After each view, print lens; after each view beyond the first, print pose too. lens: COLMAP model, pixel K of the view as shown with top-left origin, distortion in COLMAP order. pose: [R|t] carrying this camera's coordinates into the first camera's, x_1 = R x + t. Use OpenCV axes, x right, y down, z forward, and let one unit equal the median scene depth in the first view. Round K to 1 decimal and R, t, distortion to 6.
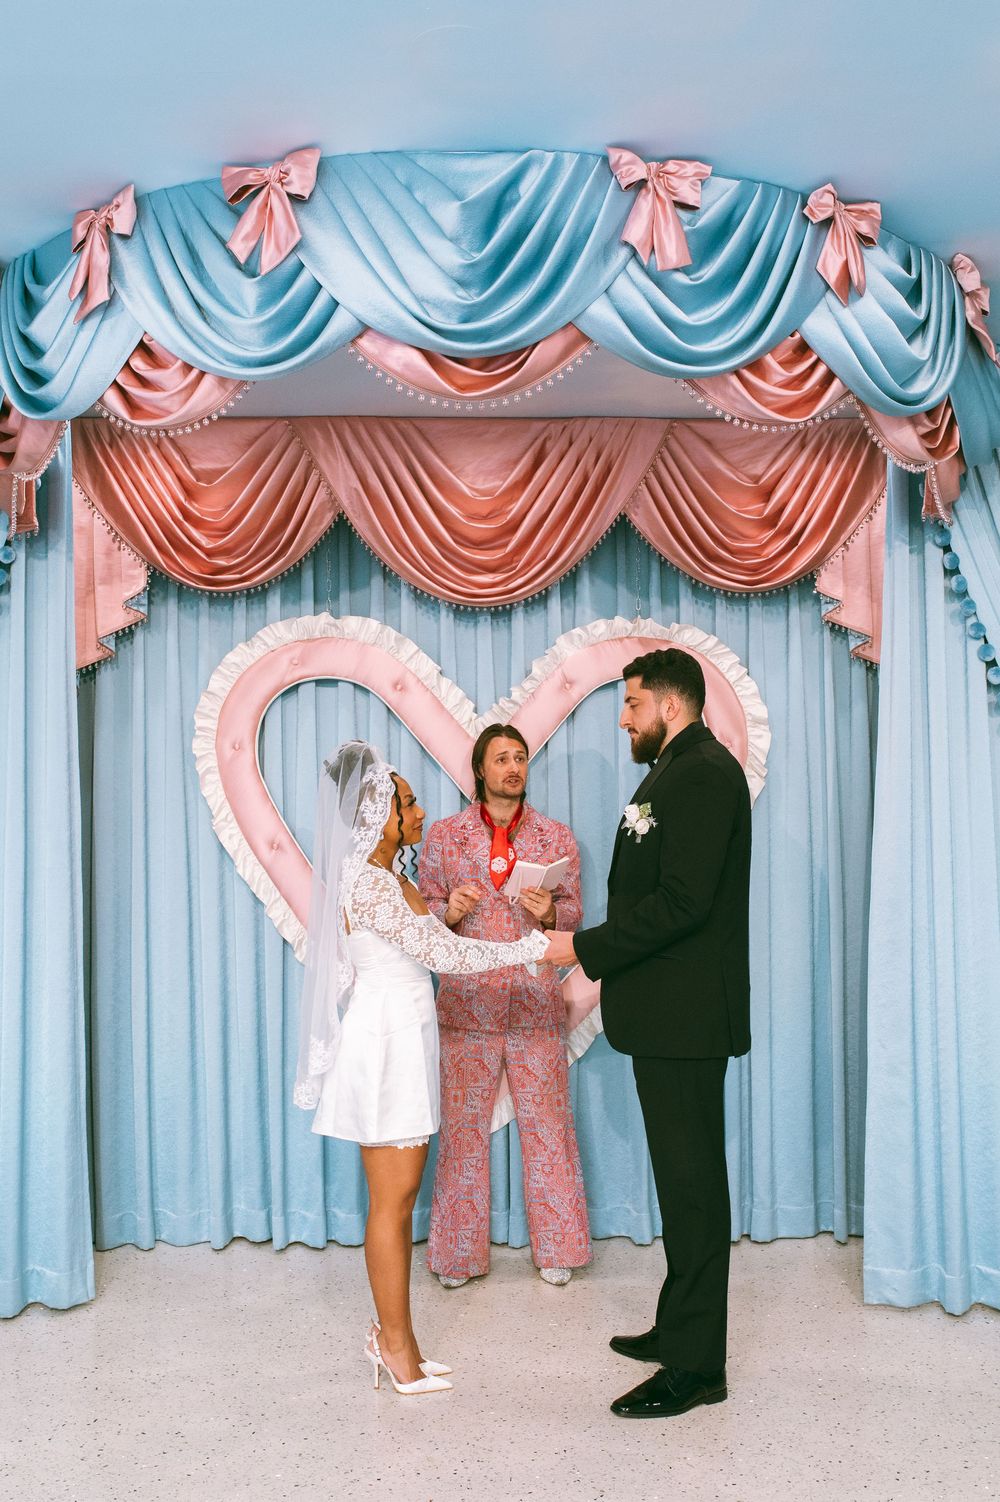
lens RADIAL K [[1410.7, 0, 522.0], [0, 1410.7, 769.4], [0, 0, 1]] dist [-0.030159, 0.000000]
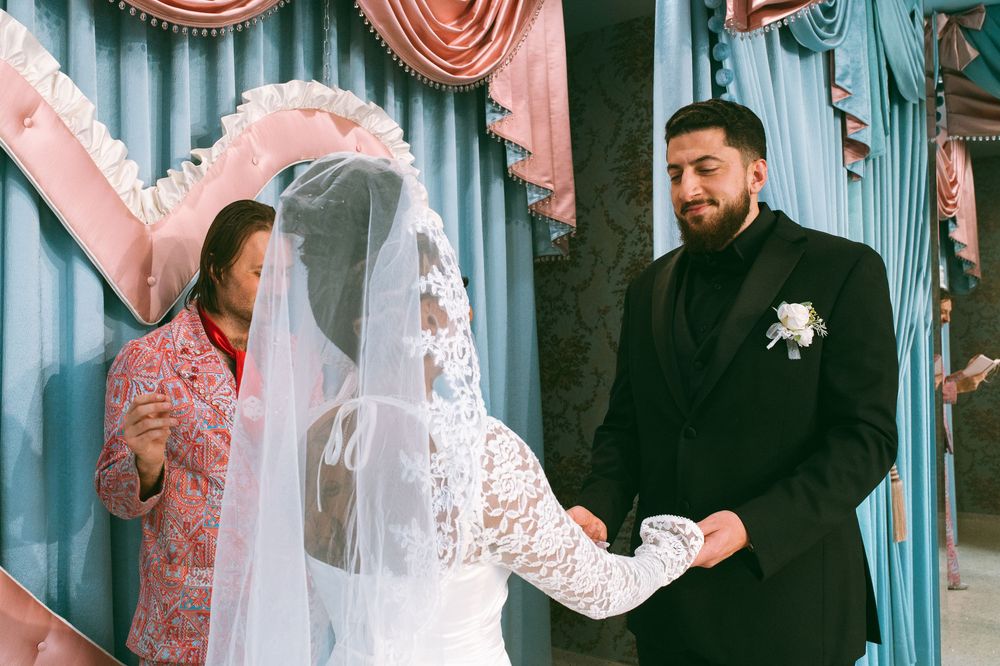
lens RADIAL K [[939.2, 0, 493.1], [0, 939.2, 334.9], [0, 0, 1]] dist [-0.030159, 0.000000]
pose [[0.677524, 0.009176, 0.735444, -0.246330], [-0.019163, 0.999803, 0.005179, 0.028095], [-0.735251, -0.017602, 0.677566, 0.574250]]
